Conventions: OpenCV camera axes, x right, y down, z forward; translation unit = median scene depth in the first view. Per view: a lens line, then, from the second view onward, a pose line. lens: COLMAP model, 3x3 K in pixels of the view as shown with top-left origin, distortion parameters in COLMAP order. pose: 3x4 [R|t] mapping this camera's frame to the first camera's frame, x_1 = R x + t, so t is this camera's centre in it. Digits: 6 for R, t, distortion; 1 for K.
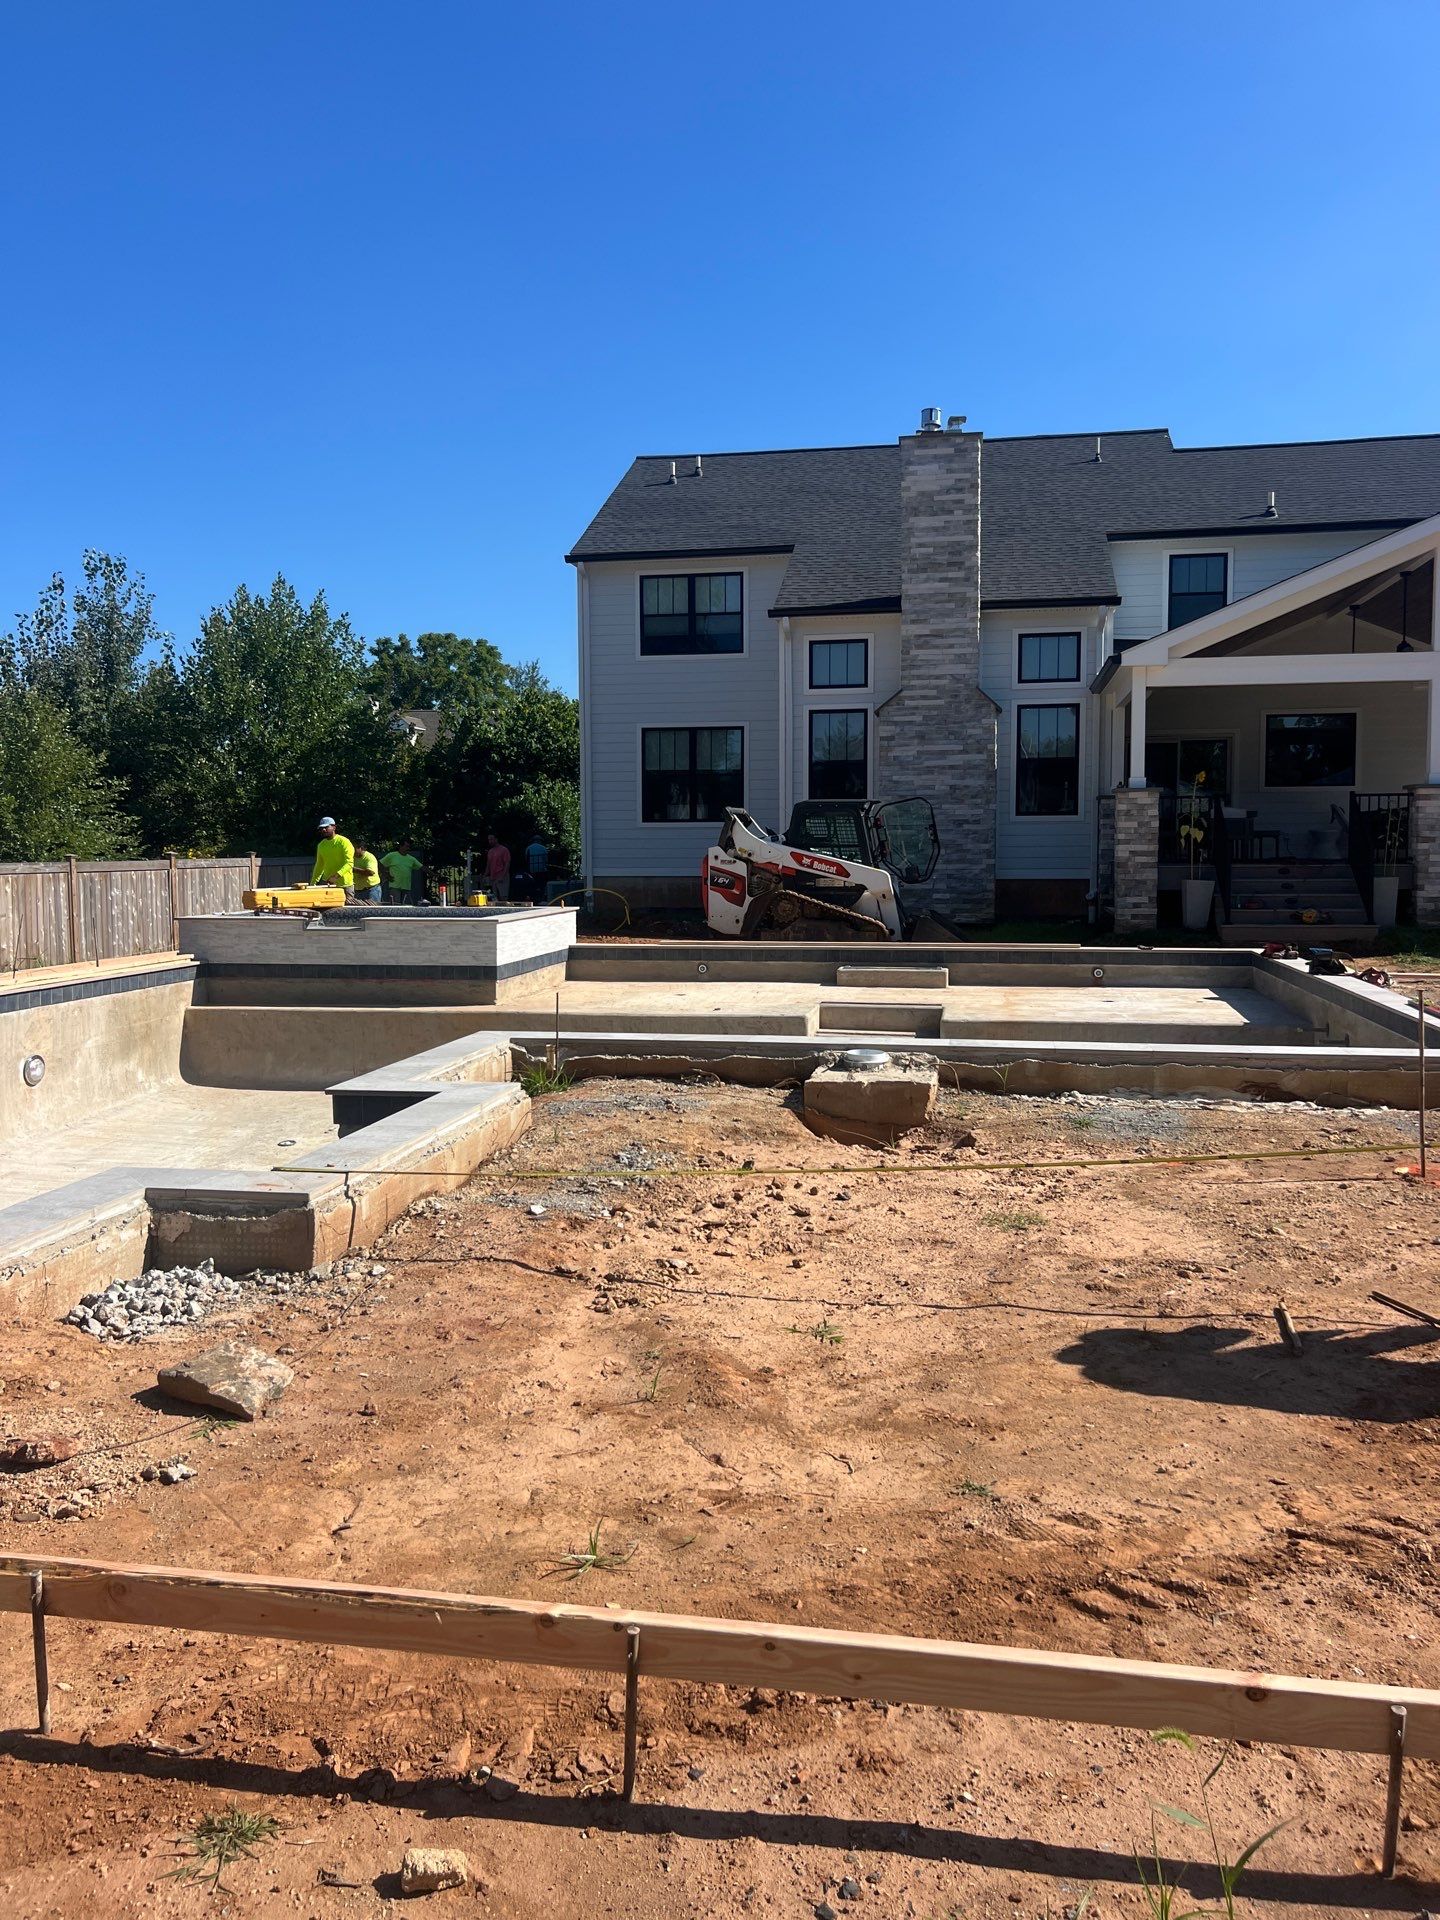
lens RADIAL K [[1485.9, 0, 710.5], [0, 1485.9, 958.0], [0, 0, 1]] dist [0.071668, -0.088099]
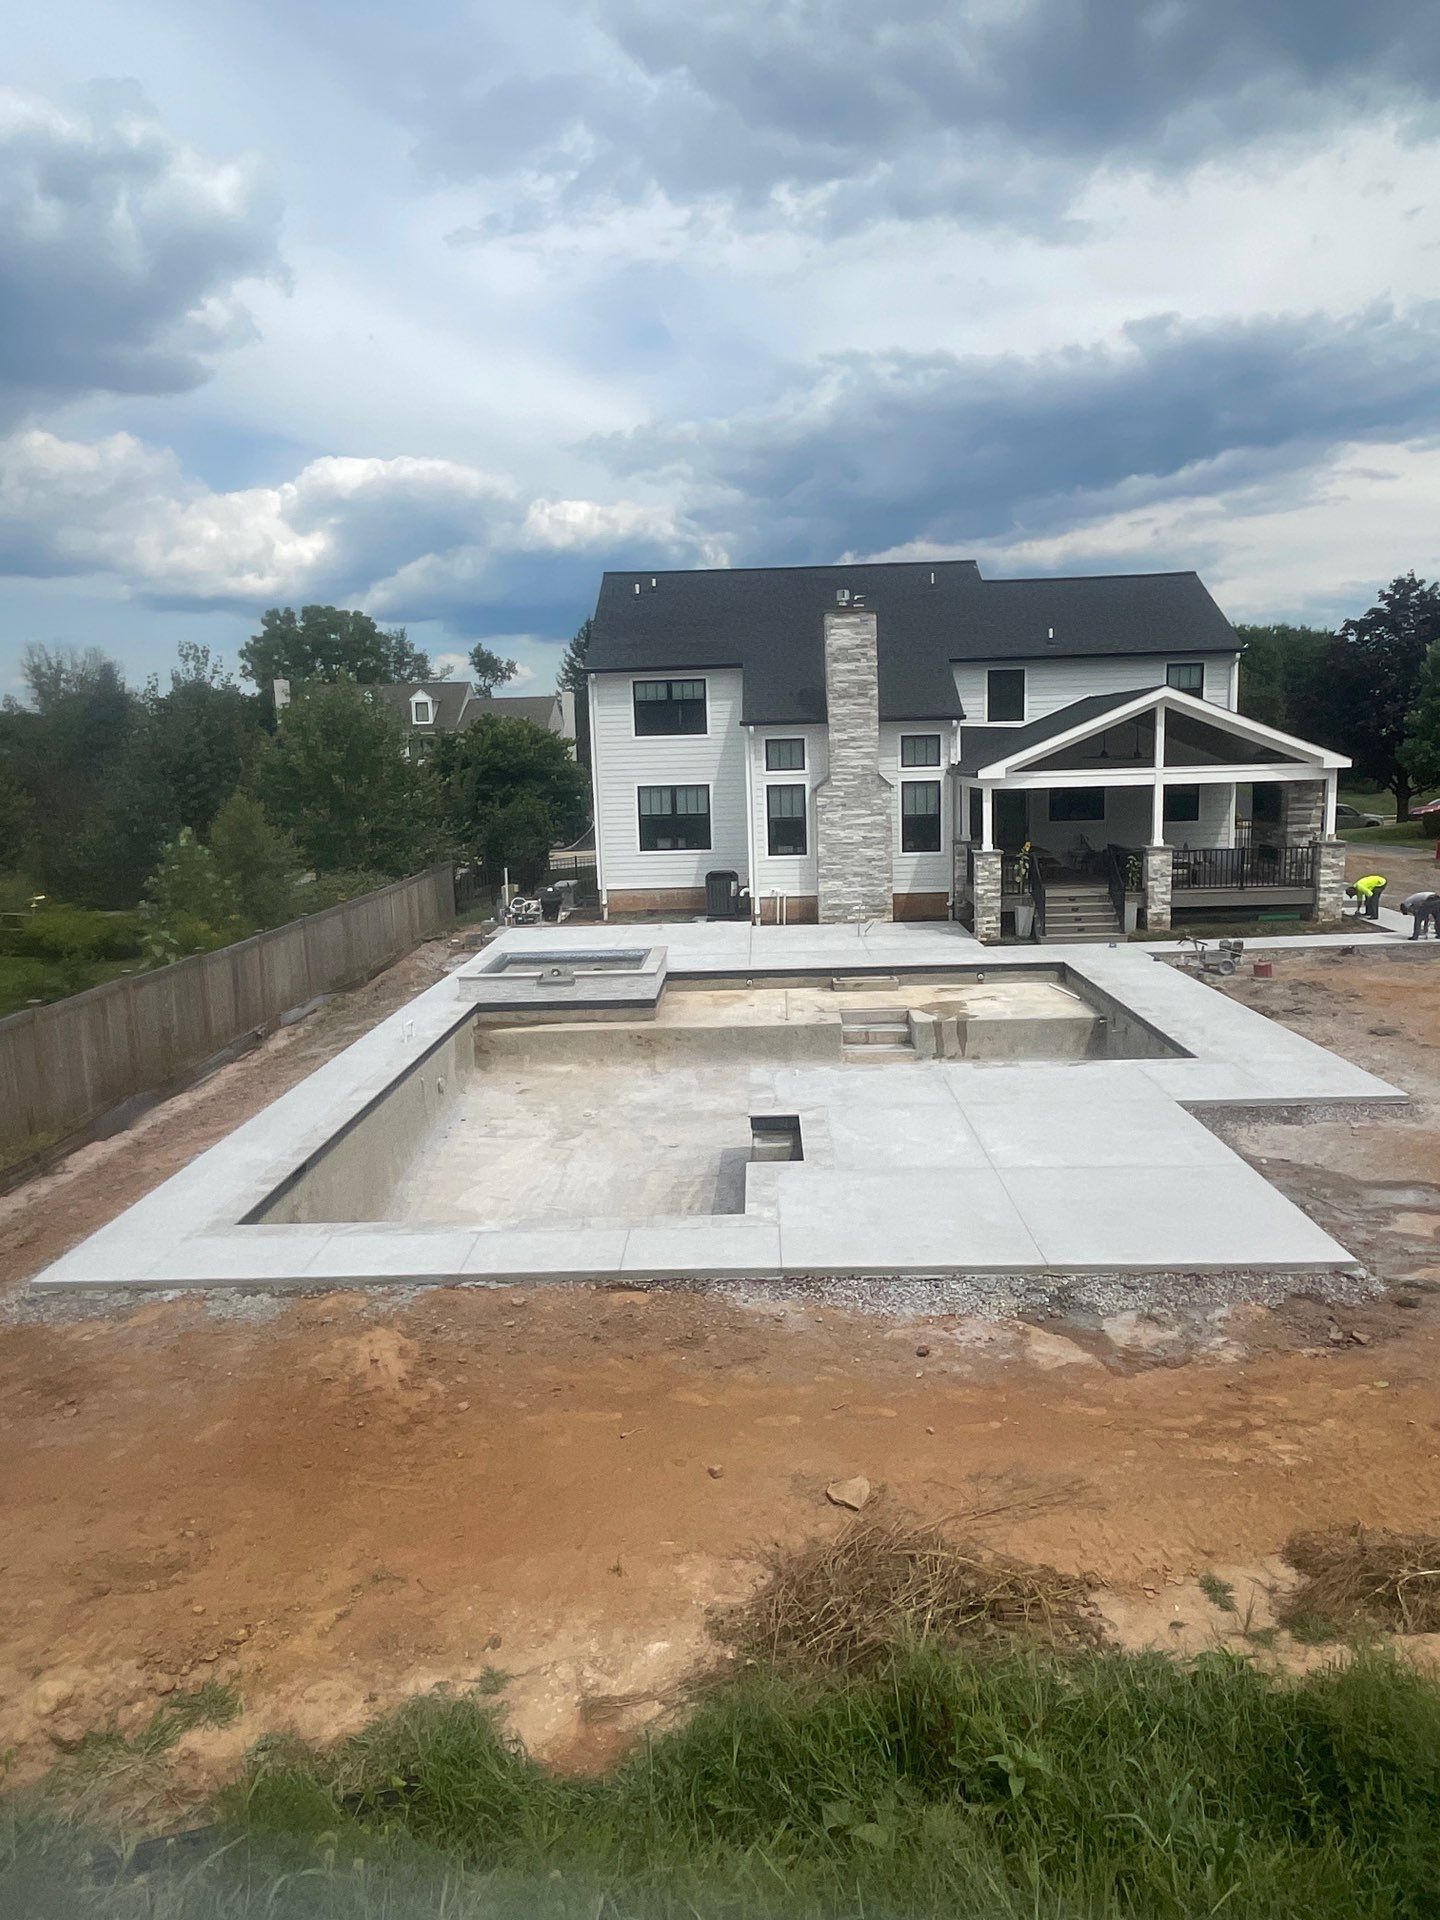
lens RADIAL K [[1328.1, 0, 721.8], [0, 1328.1, 961.8], [0, 0, 1]] dist [0.009839, 0.002208]
pose [[0.988002, -0.049509, 0.146290, -0.192254], [0.036758, 0.995387, 0.088615, -0.114120], [-0.150003, -0.082175, 0.985265, -0.348598]]
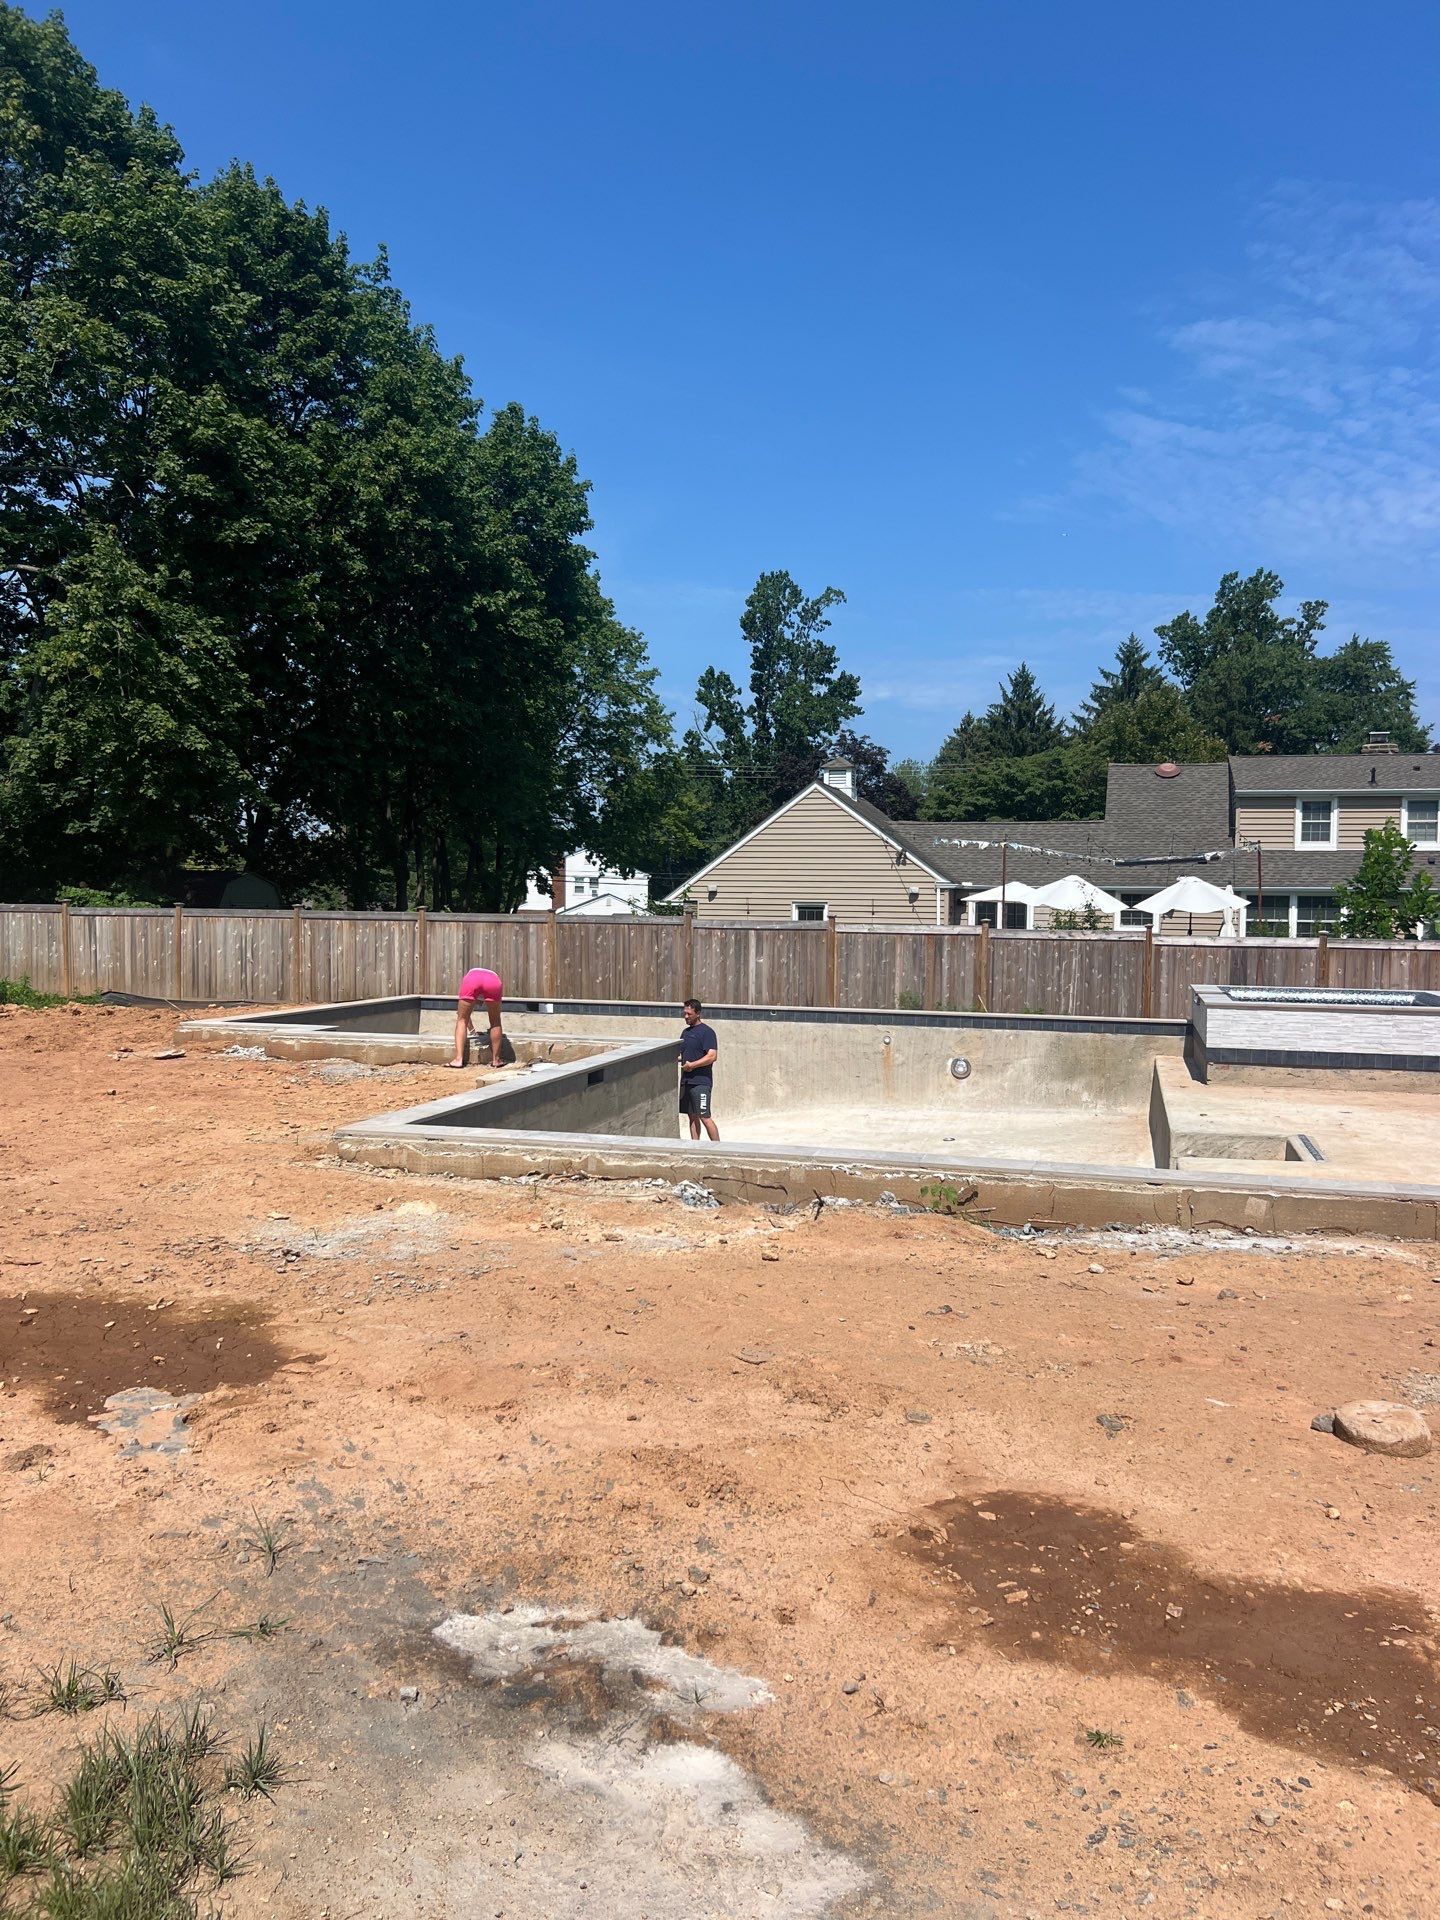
lens RADIAL K [[1485.9, 0, 714.7], [0, 1485.9, 942.4], [0, 0, 1]] dist [0.071668, -0.088099]
pose [[-0.074855, 0.027403, -0.996818, 0.619769], [-0.082502, 0.996025, 0.033577, -0.048653], [0.993776, 0.084753, -0.072296, 0.475795]]
